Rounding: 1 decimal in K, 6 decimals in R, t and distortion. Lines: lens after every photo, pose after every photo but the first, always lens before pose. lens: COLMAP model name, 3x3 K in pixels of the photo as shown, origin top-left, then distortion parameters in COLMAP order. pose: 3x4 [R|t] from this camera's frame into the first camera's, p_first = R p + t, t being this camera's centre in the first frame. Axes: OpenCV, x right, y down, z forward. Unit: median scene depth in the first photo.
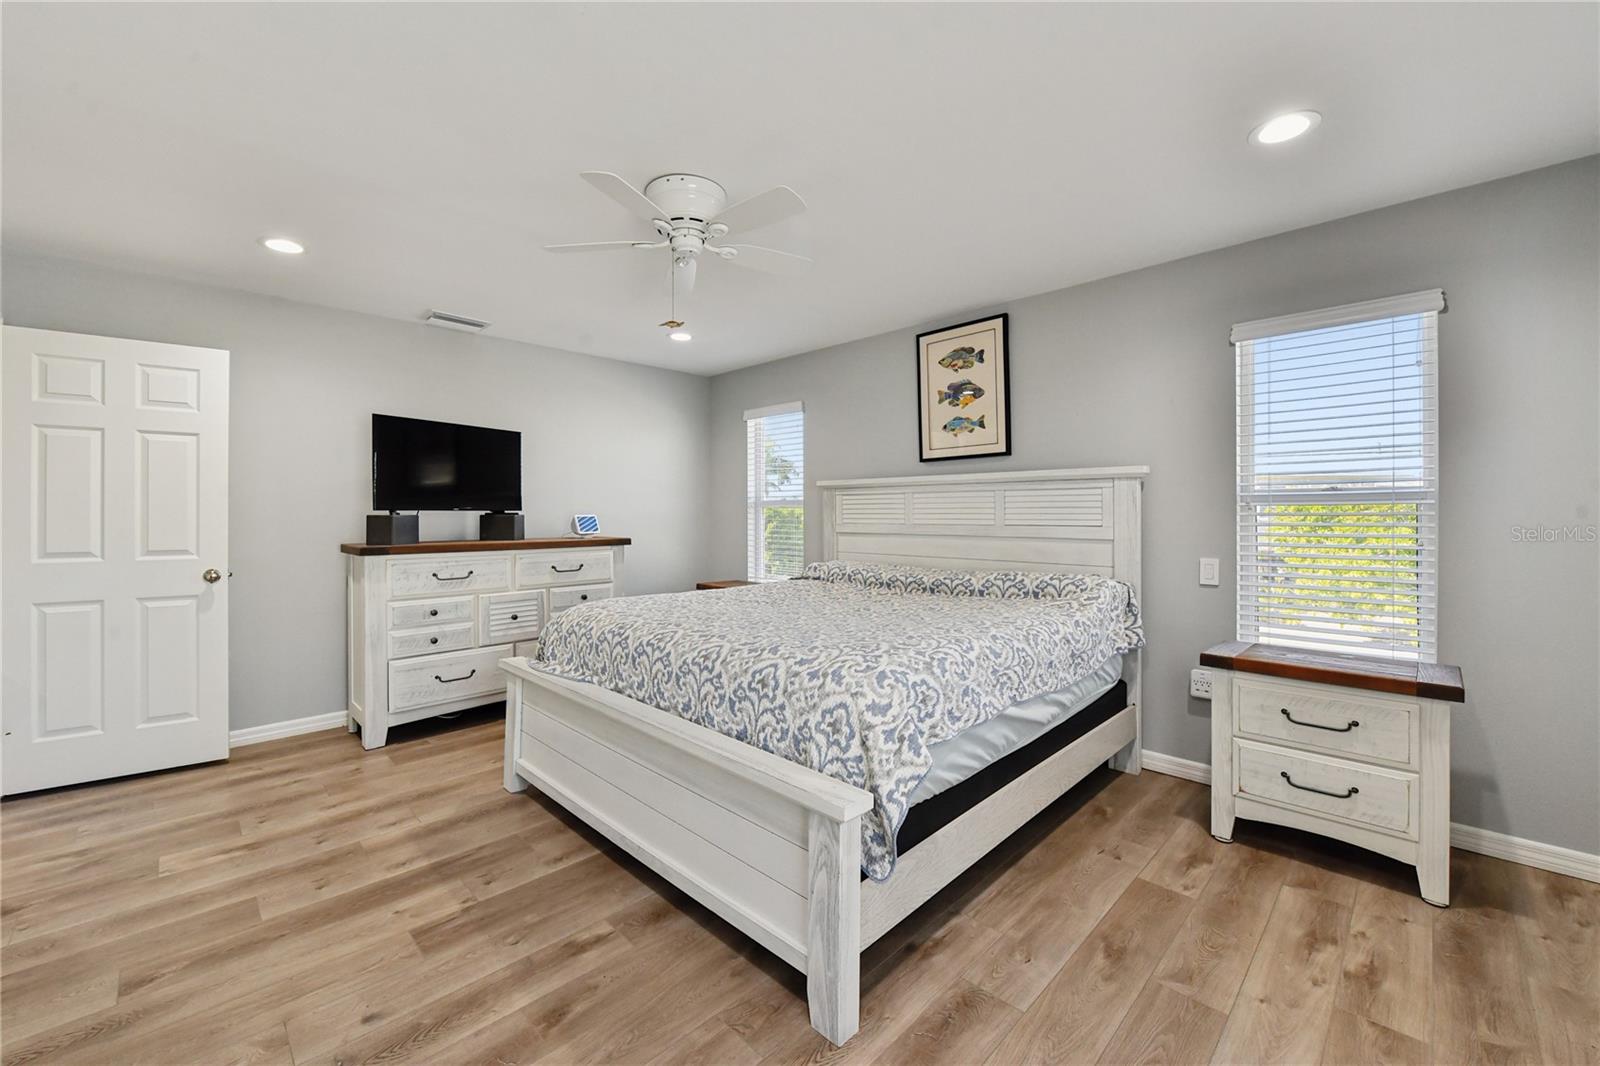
lens RADIAL K [[634.6, 0, 801.4], [0, 634.6, 517.9], [0, 0, 1]] dist [0.004086, 0.000114]
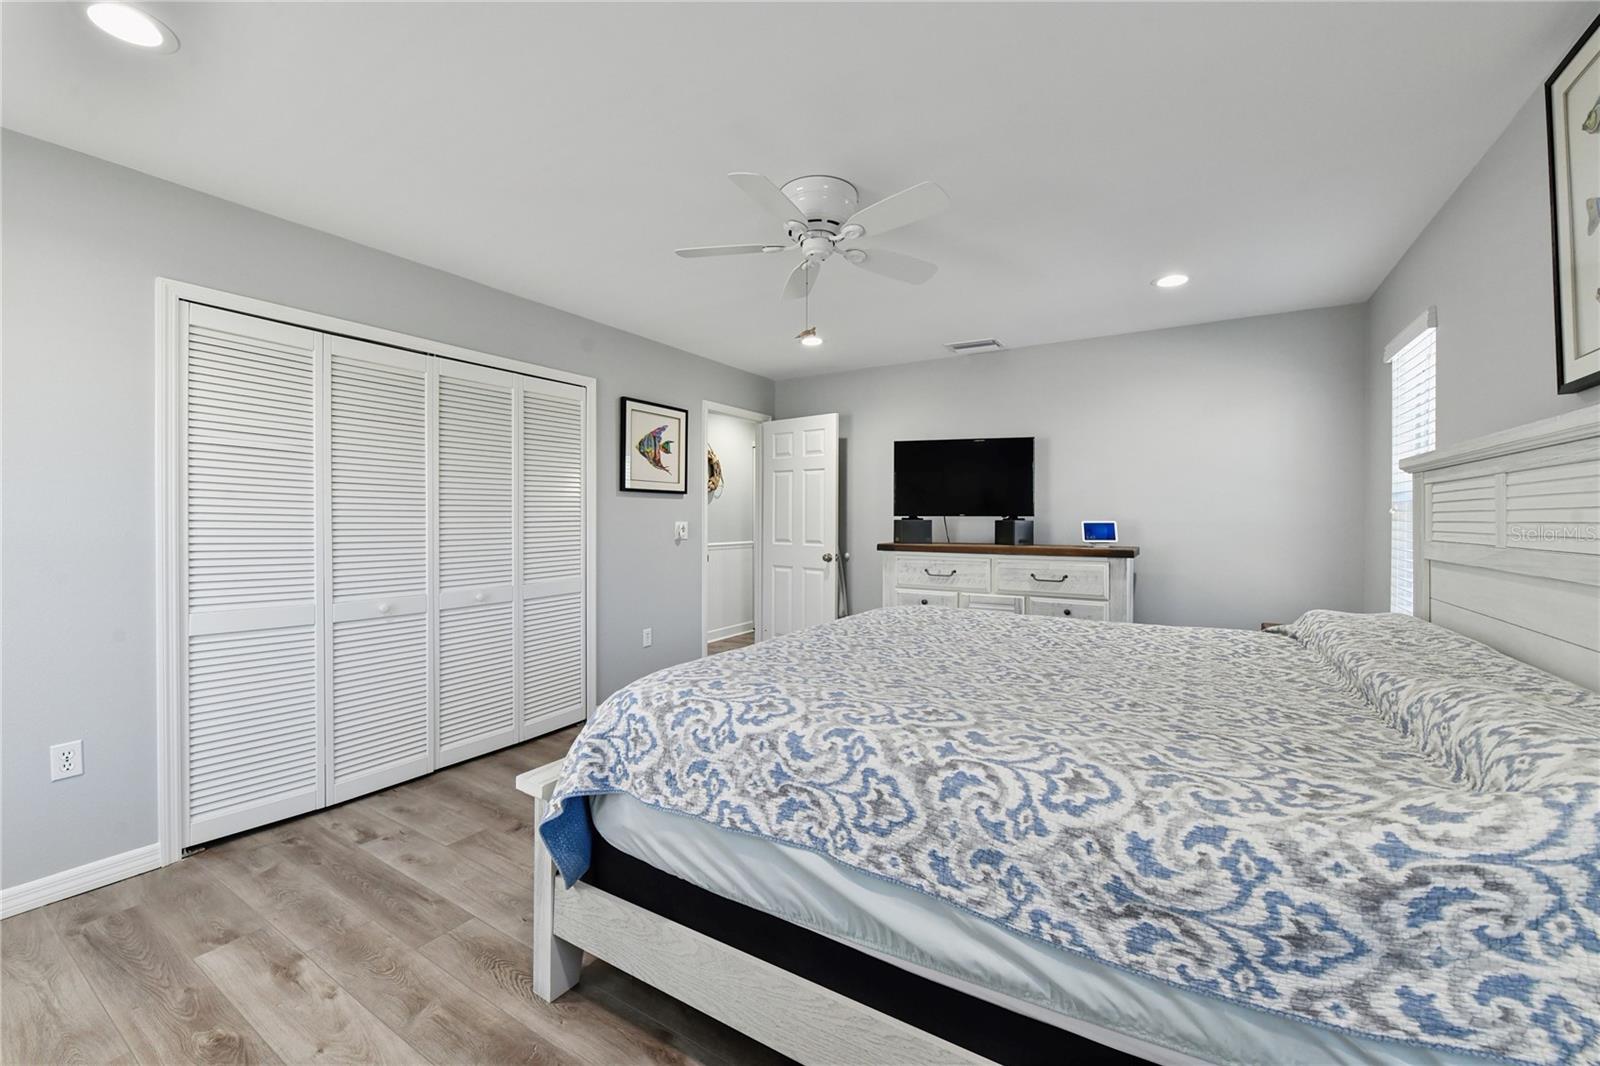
lens RADIAL K [[634.6, 0, 800.4], [0, 634.6, 524.4], [0, 0, 1]] dist [0.004086, 0.000114]
pose [[0.220317, 0.011570, -0.975360, 0.520362], [-0.009468, 0.999908, 0.009723, -0.005647], [0.975382, 0.007092, 0.220406, 0.499997]]
